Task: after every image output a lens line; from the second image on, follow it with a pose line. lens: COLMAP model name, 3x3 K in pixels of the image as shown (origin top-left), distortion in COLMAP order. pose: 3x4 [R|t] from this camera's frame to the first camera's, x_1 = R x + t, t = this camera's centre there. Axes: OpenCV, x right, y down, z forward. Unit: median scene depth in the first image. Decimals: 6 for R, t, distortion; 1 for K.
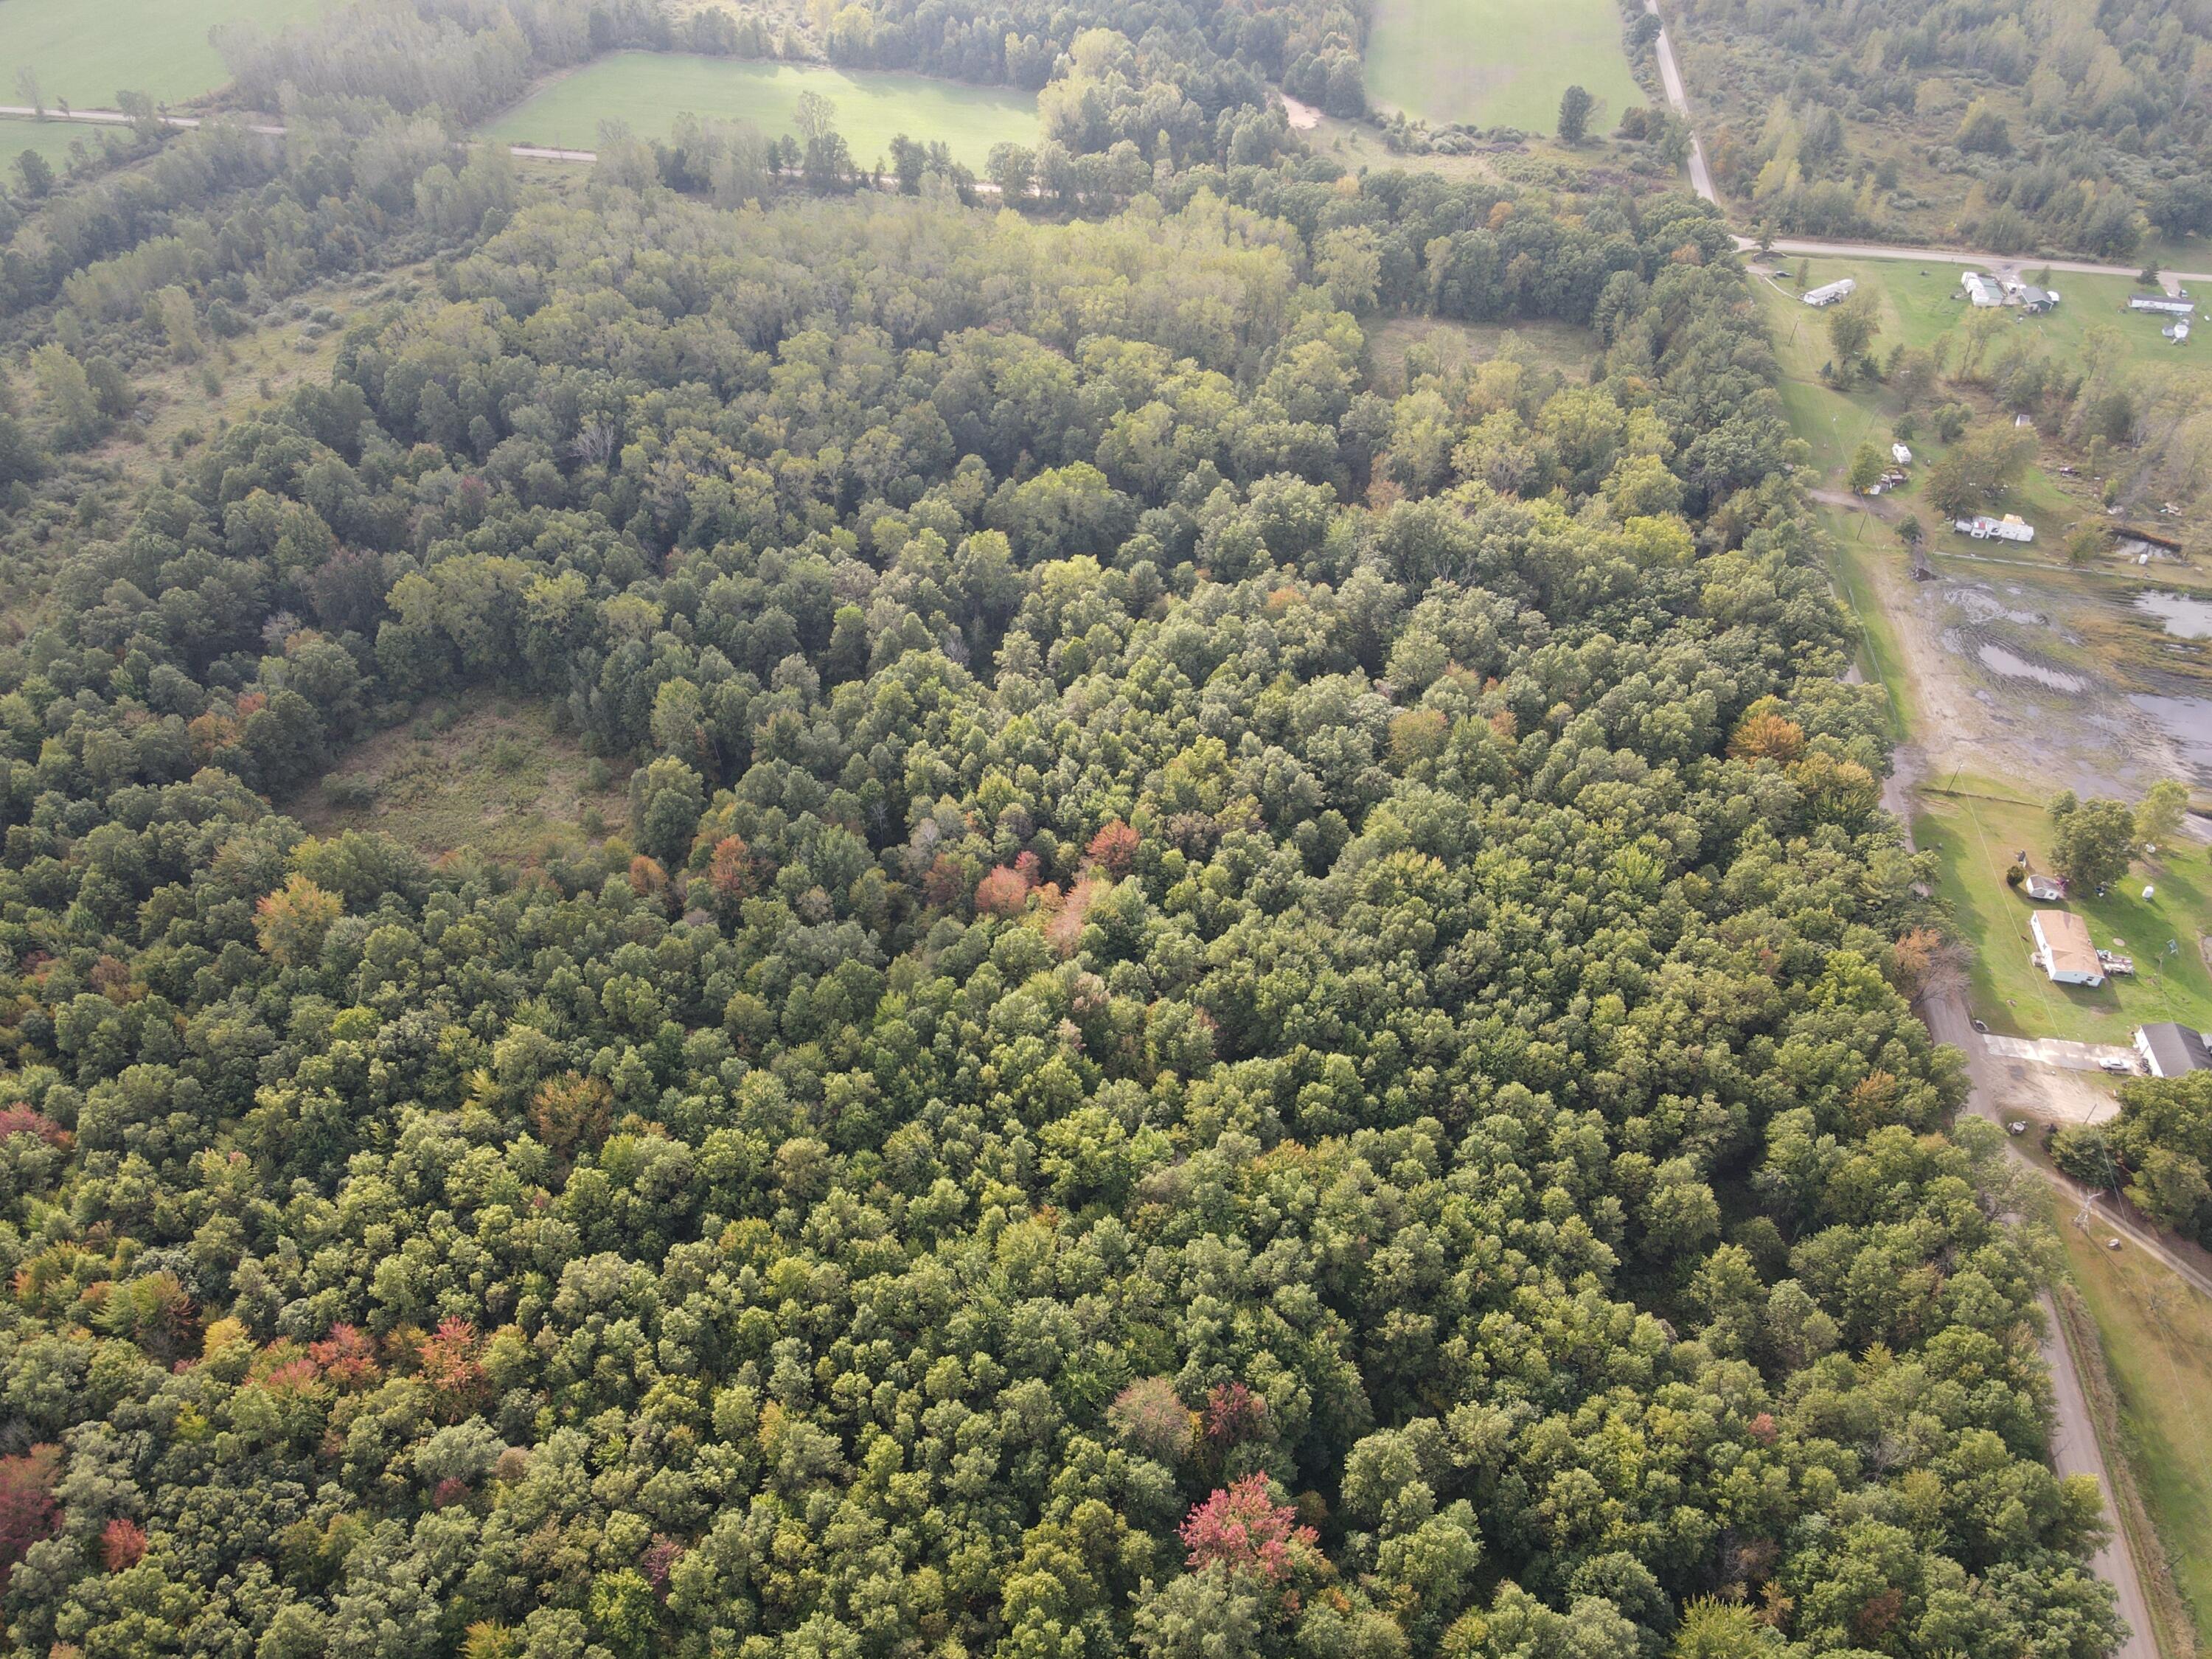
lens RADIAL K [[1624.1, 0, 1099.0], [0, 1624.1, 837.0], [0, 0, 1]] dist [-0.004923, 0.040178]
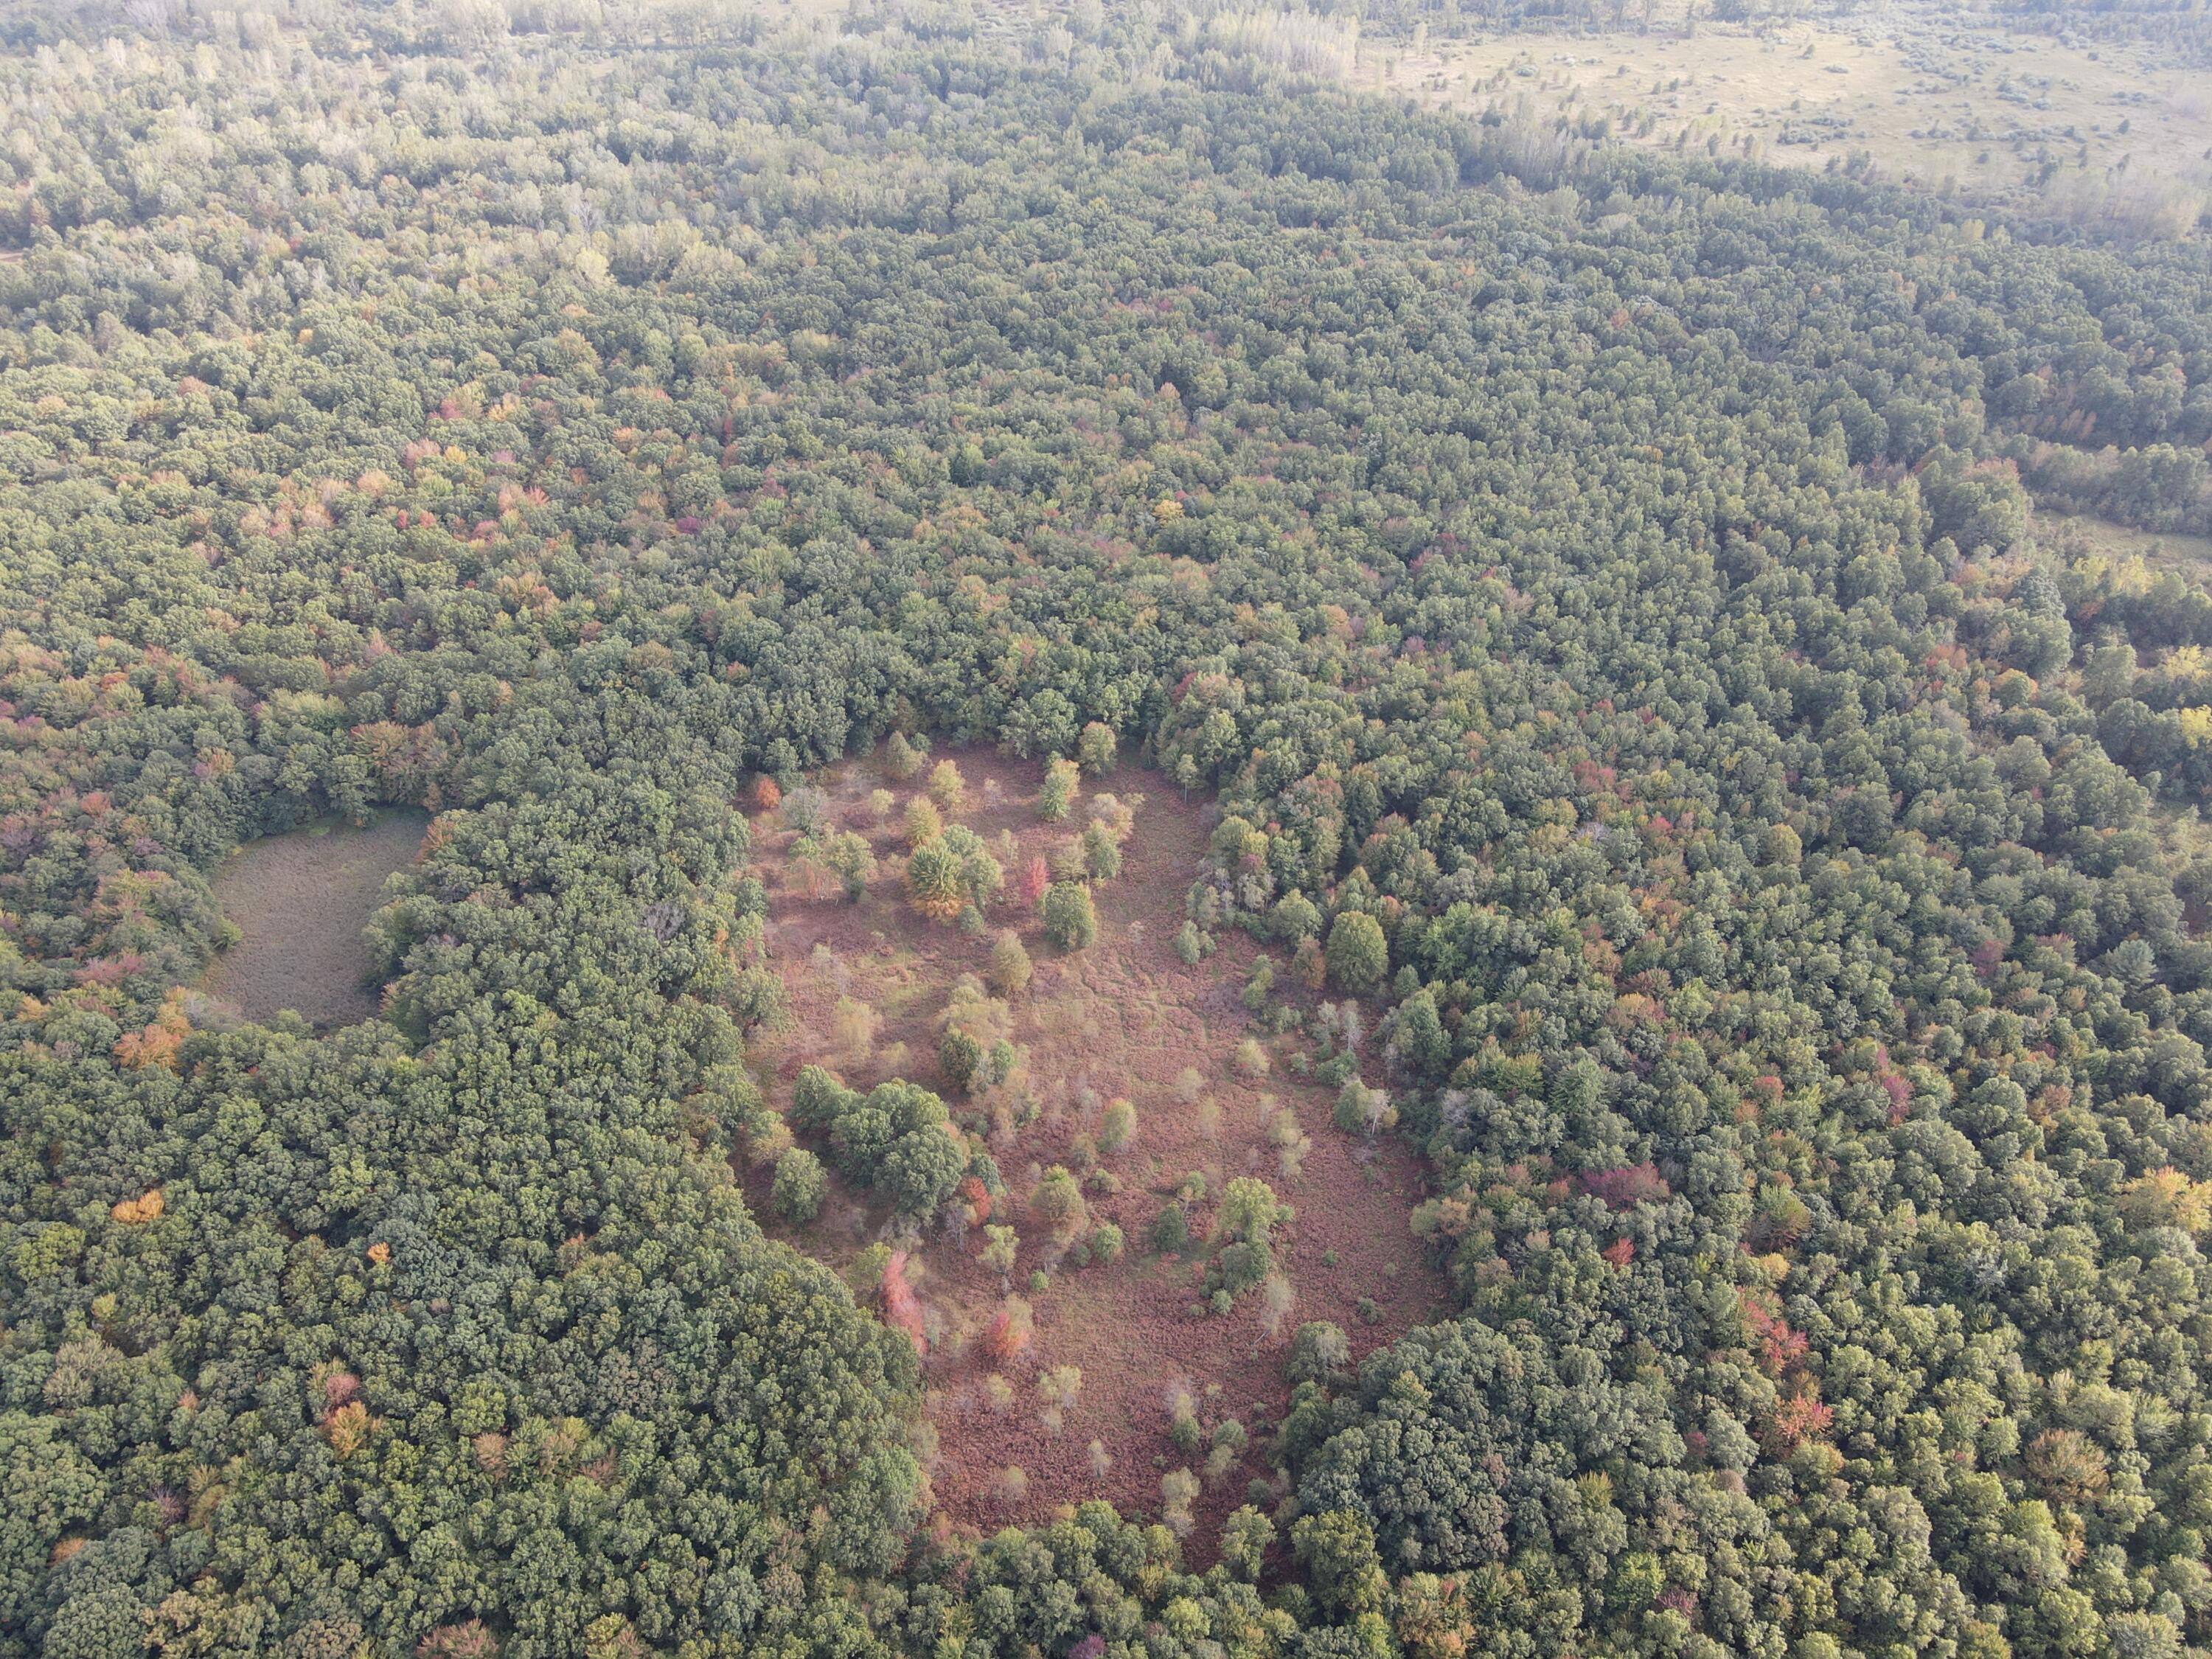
lens RADIAL K [[1624.1, 0, 1099.0], [0, 1624.1, 837.0], [0, 0, 1]] dist [-0.004923, 0.040178]
pose [[-0.066978, 0.641153, -0.764485, 0.319781], [-0.666483, 0.541442, 0.512485, -0.213384], [0.742505, 0.543841, 0.391053, -0.156858]]
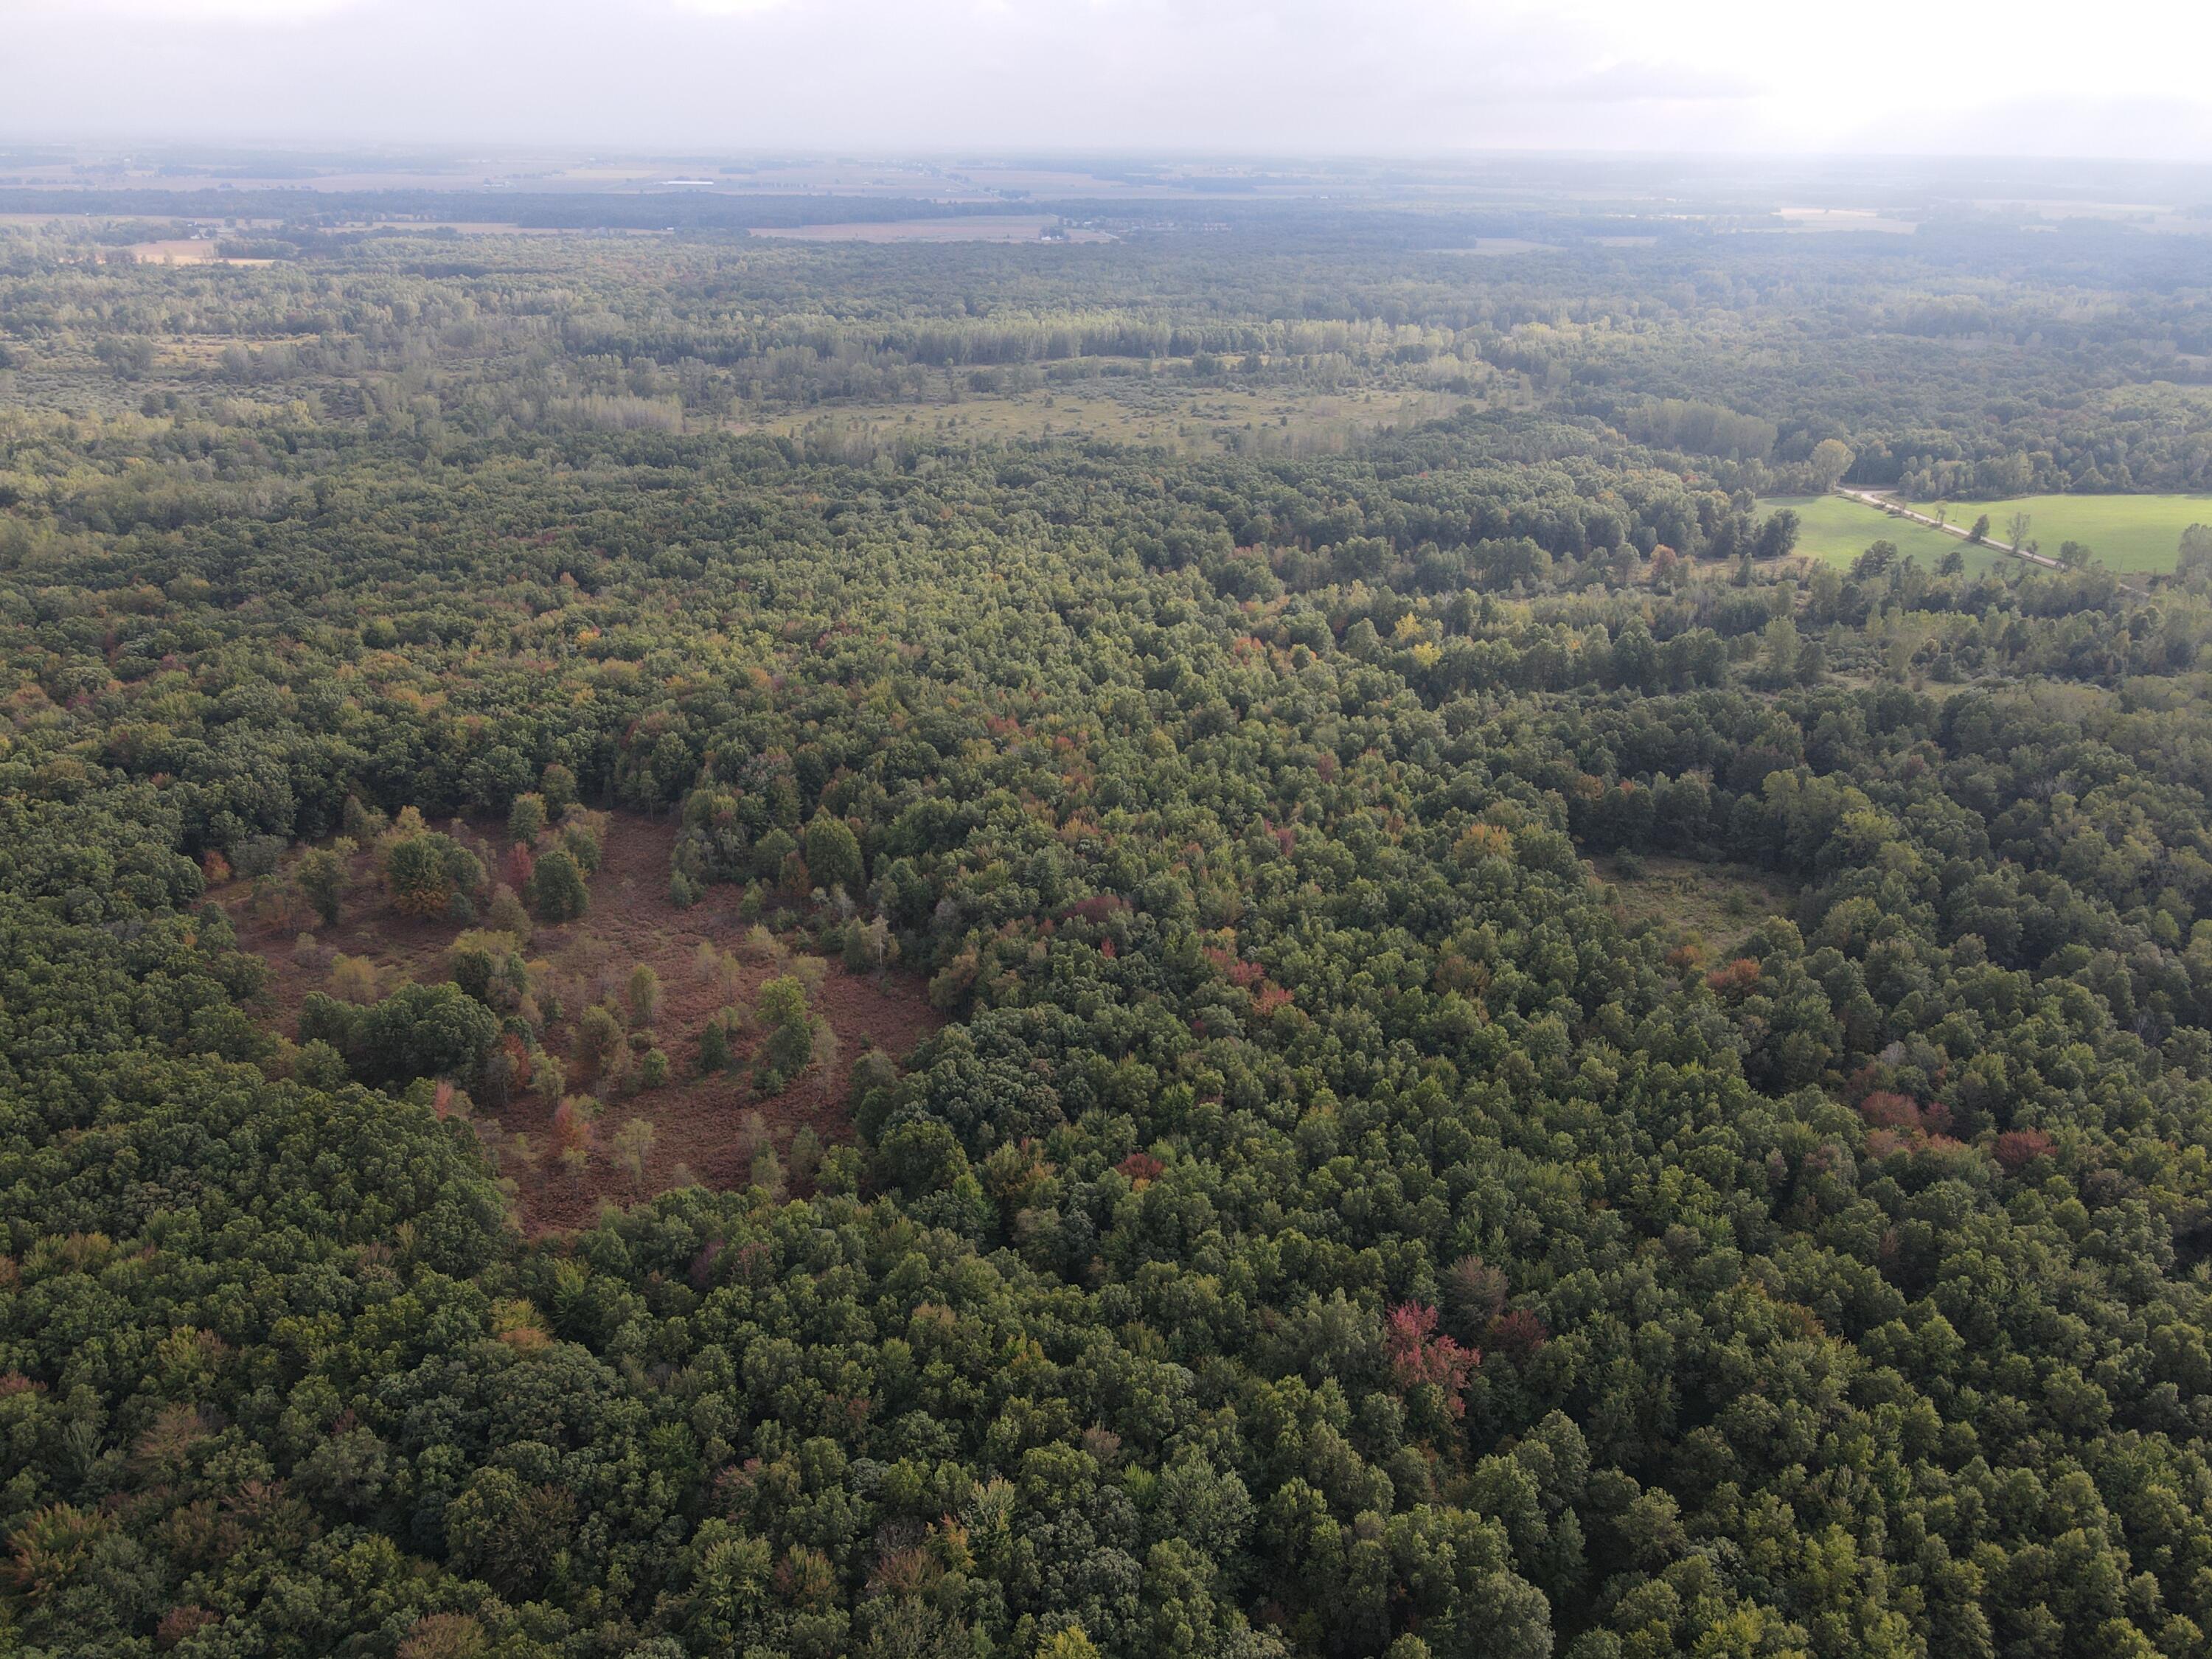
lens RADIAL K [[1624.1, 0, 1099.0], [0, 1624.1, 837.0], [0, 0, 1]] dist [-0.004923, 0.040178]
pose [[0.329104, 0.363467, -0.871540, 0.811061], [-0.629163, 0.772650, 0.084646, 0.169319], [0.704162, 0.520484, 0.482963, 0.064972]]
